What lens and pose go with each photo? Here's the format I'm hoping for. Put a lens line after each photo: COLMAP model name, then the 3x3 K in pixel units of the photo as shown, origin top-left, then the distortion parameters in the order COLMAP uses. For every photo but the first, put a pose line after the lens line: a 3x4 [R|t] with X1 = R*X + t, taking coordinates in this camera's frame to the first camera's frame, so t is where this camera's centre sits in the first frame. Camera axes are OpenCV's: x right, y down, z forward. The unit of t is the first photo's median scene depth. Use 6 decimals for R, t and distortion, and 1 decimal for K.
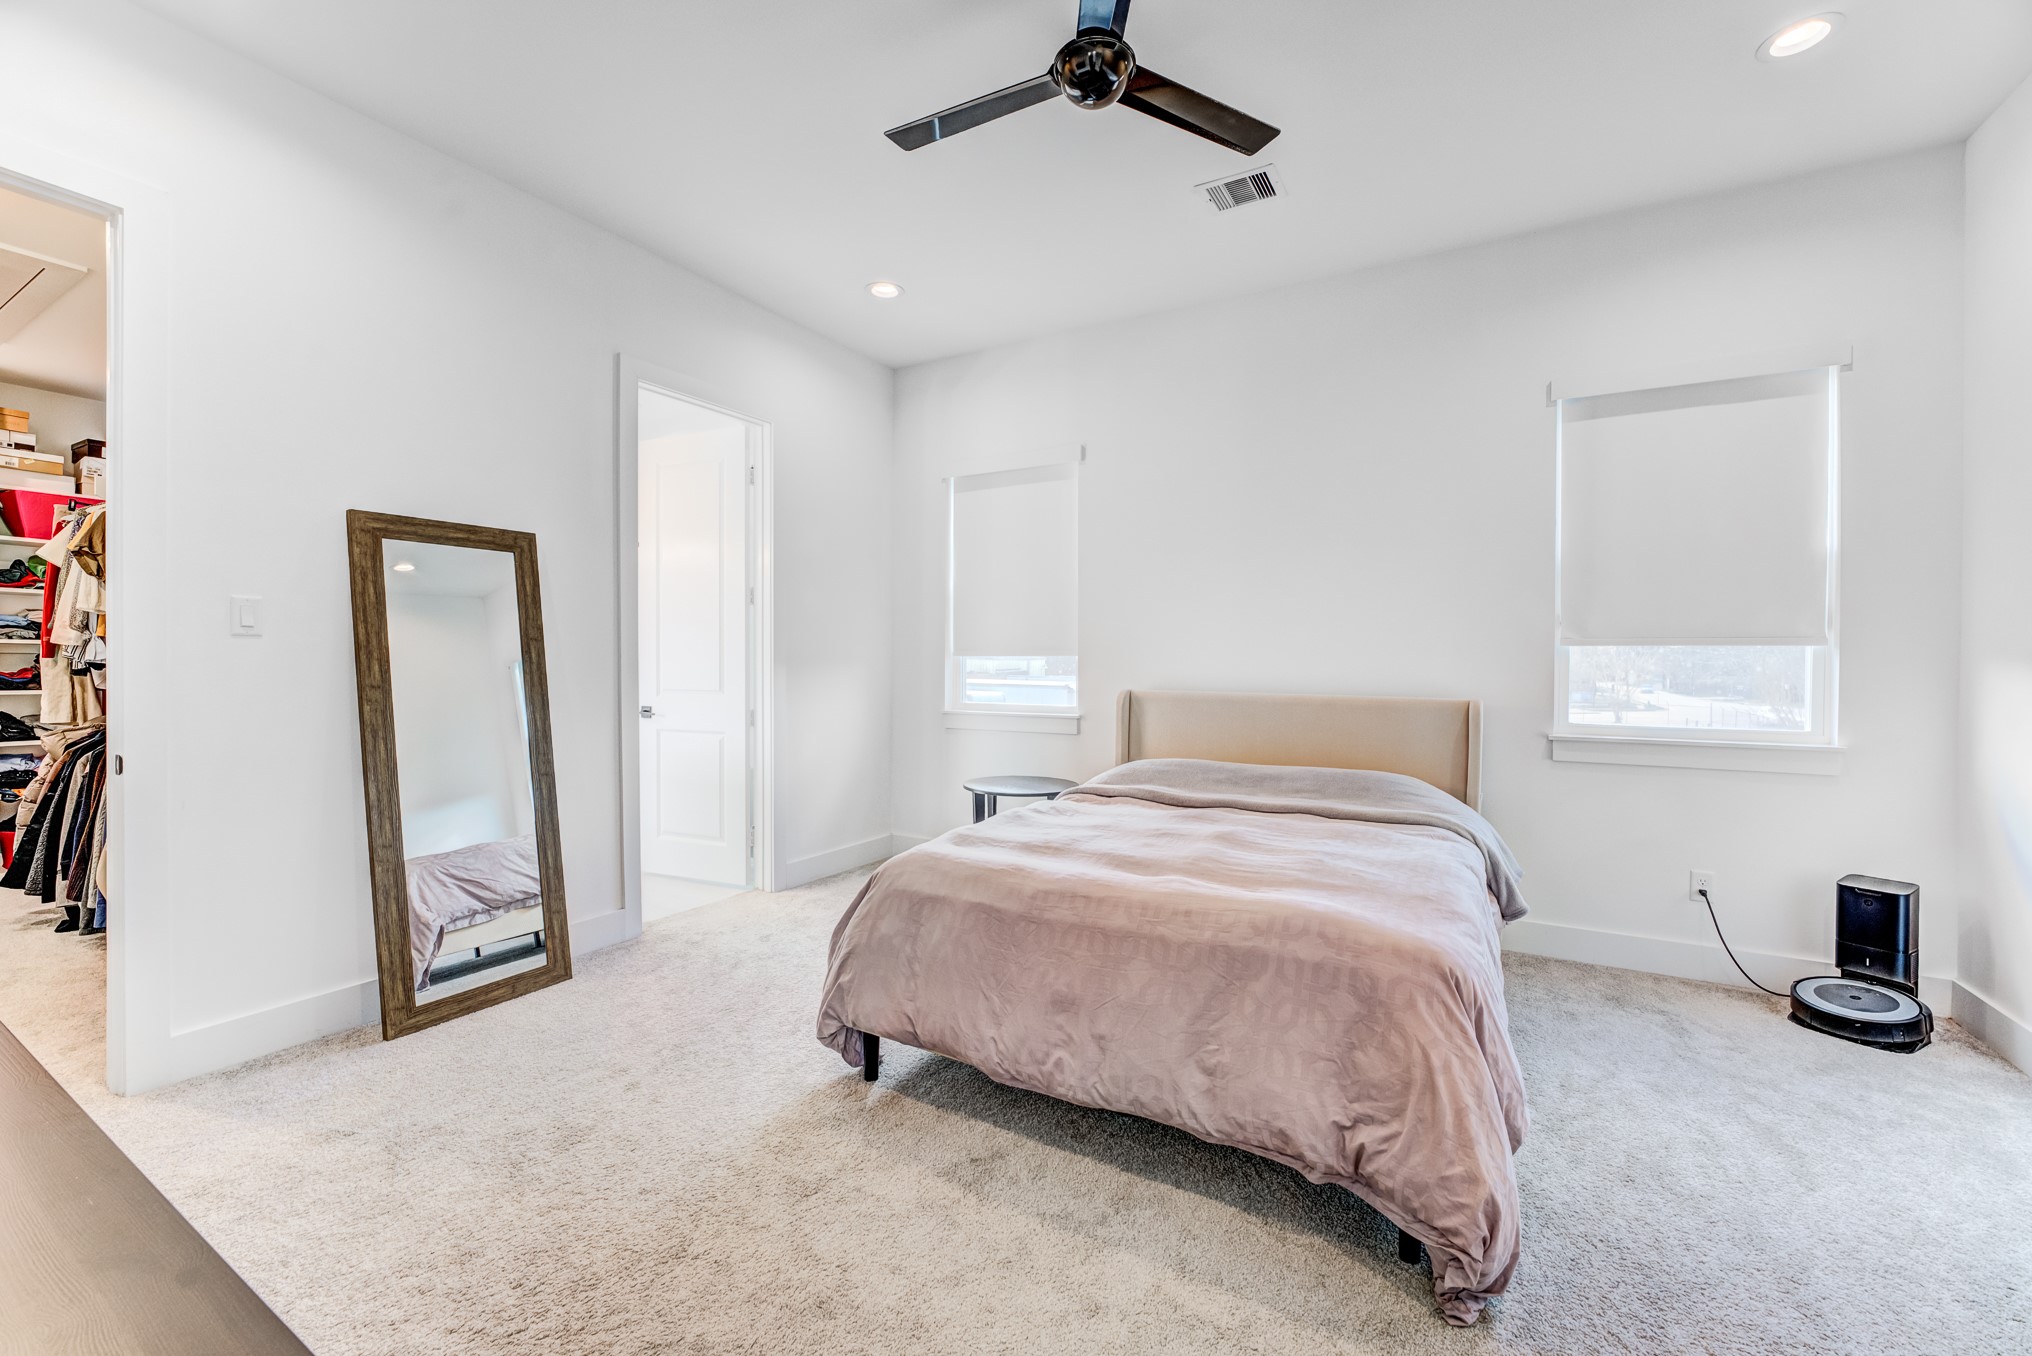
lens RADIAL K [[814.7, 0, 1020.7], [0, 814.7, 673.8], [0, 0, 1]] dist [-0.011316, 0.000315]
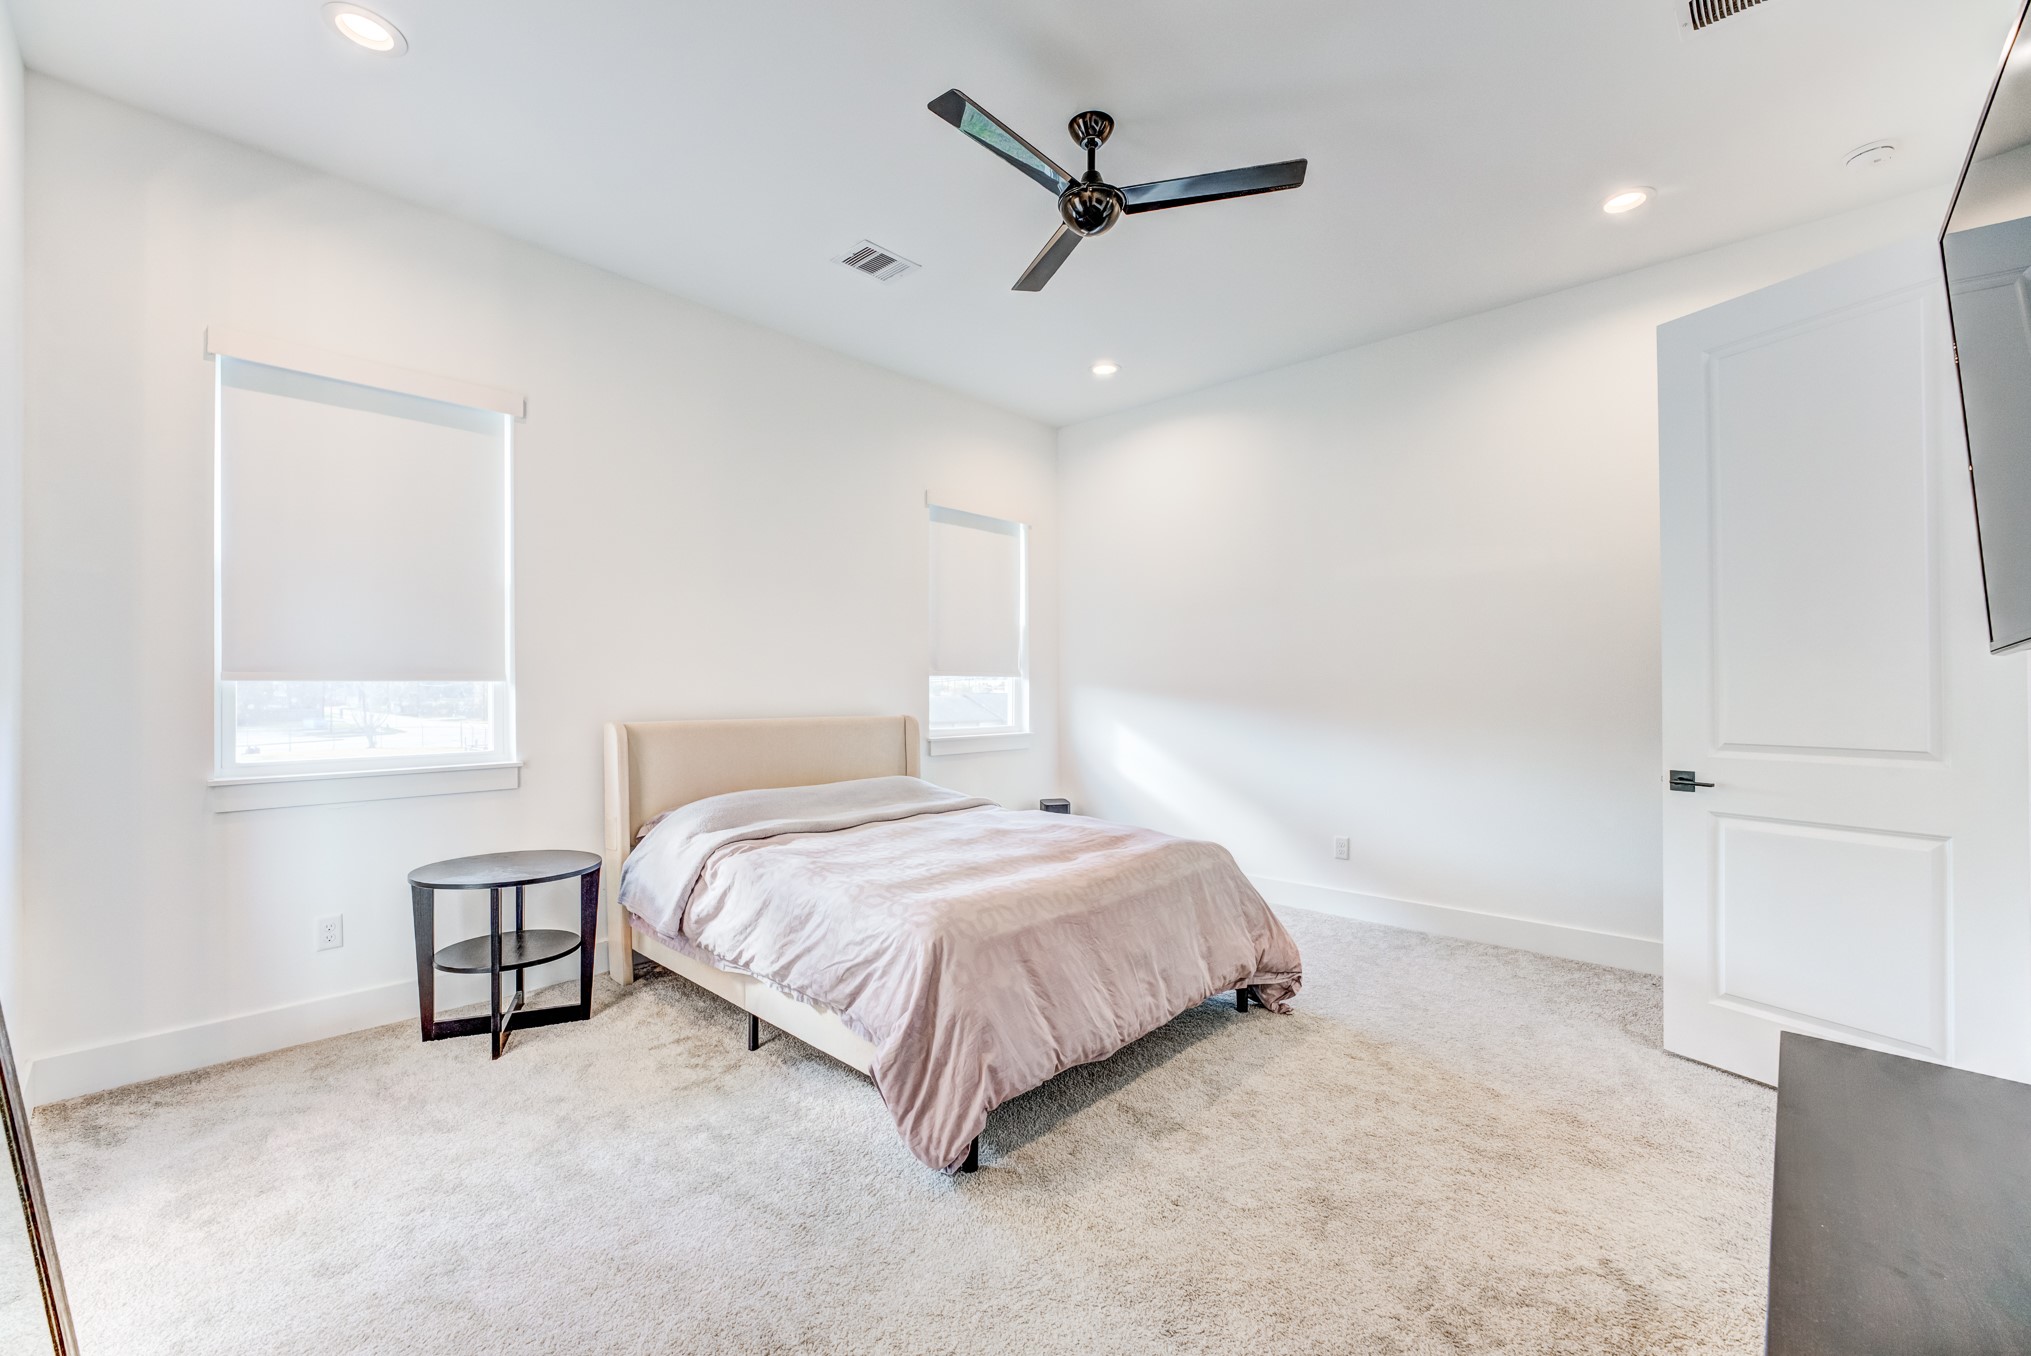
lens RADIAL K [[816.5, 0, 1016.0], [0, 816.5, 685.4], [0, 0, 1]] dist [-0.014211, 0.001982]
pose [[0.237925, -0.002547, 0.971280, -1.031230], [0.016457, 0.999864, -0.001410, -0.018629], [-0.971144, 0.016319, 0.237934, 0.748064]]
